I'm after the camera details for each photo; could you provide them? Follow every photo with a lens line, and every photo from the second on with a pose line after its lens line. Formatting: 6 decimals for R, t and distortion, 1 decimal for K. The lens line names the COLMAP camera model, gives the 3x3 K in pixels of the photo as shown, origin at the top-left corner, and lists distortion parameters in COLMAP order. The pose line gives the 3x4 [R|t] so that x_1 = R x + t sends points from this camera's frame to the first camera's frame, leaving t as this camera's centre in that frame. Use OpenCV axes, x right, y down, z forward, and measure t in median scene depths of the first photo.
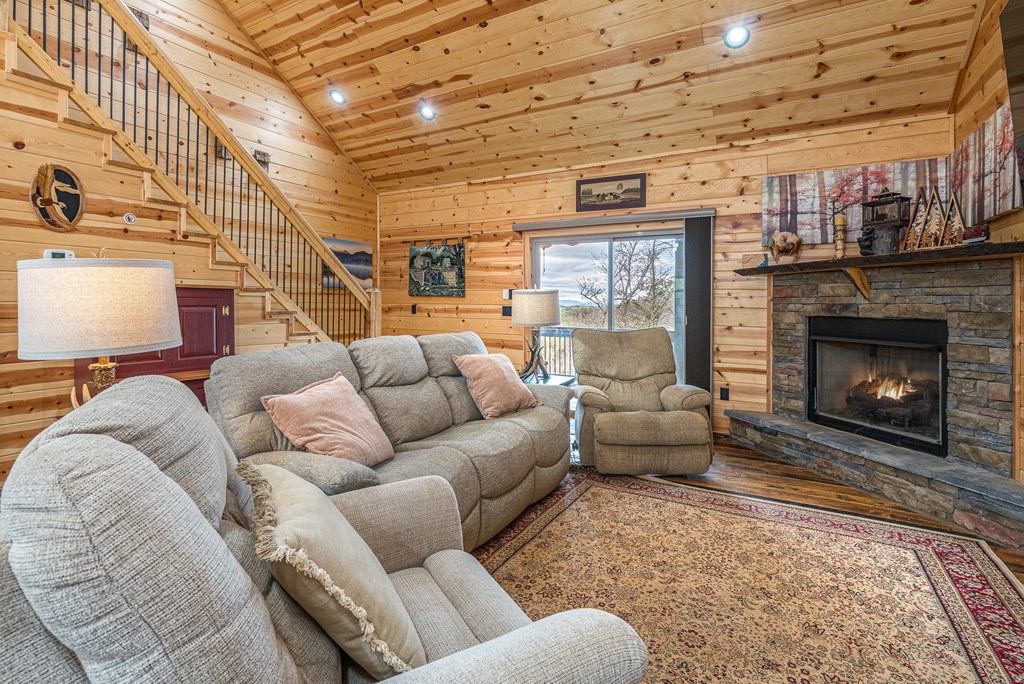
lens RADIAL K [[487.2, 0, 511.6], [0, 487.2, 299.3], [0, 0, 1]] dist [-0.000822, -0.000080]
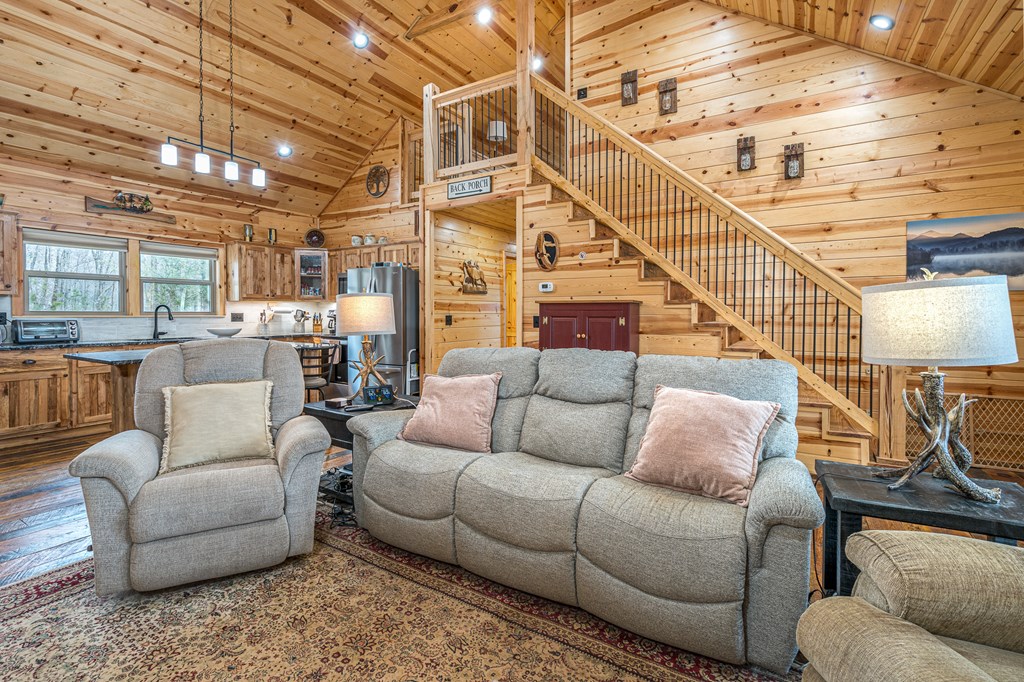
lens RADIAL K [[468.1, 0, 511.4], [0, 468.1, 322.3], [0, 0, 1]] dist [-0.001218, 0.000493]
pose [[-0.033905, 0.012391, -0.999348, 0.586291], [0.008072, 0.999894, 0.012124, 0.010496], [0.999392, -0.007655, -0.034001, 0.838207]]
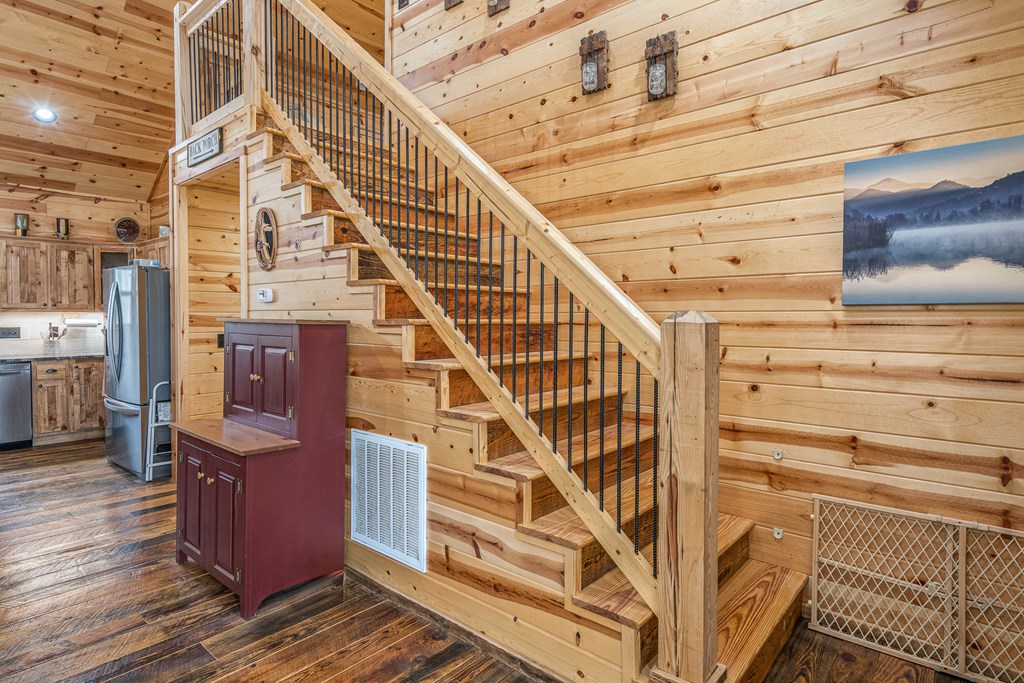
lens RADIAL K [[542.0, 0, 510.3], [0, 542.0, 331.5], [0, 0, 1]] dist [0.005046, 0.001377]
pose [[-0.199197, 0.021047, -0.979733, 0.099488], [0.005370, 0.999778, 0.020386, -0.027312], [0.979945, -0.001201, -0.199266, 1.568940]]
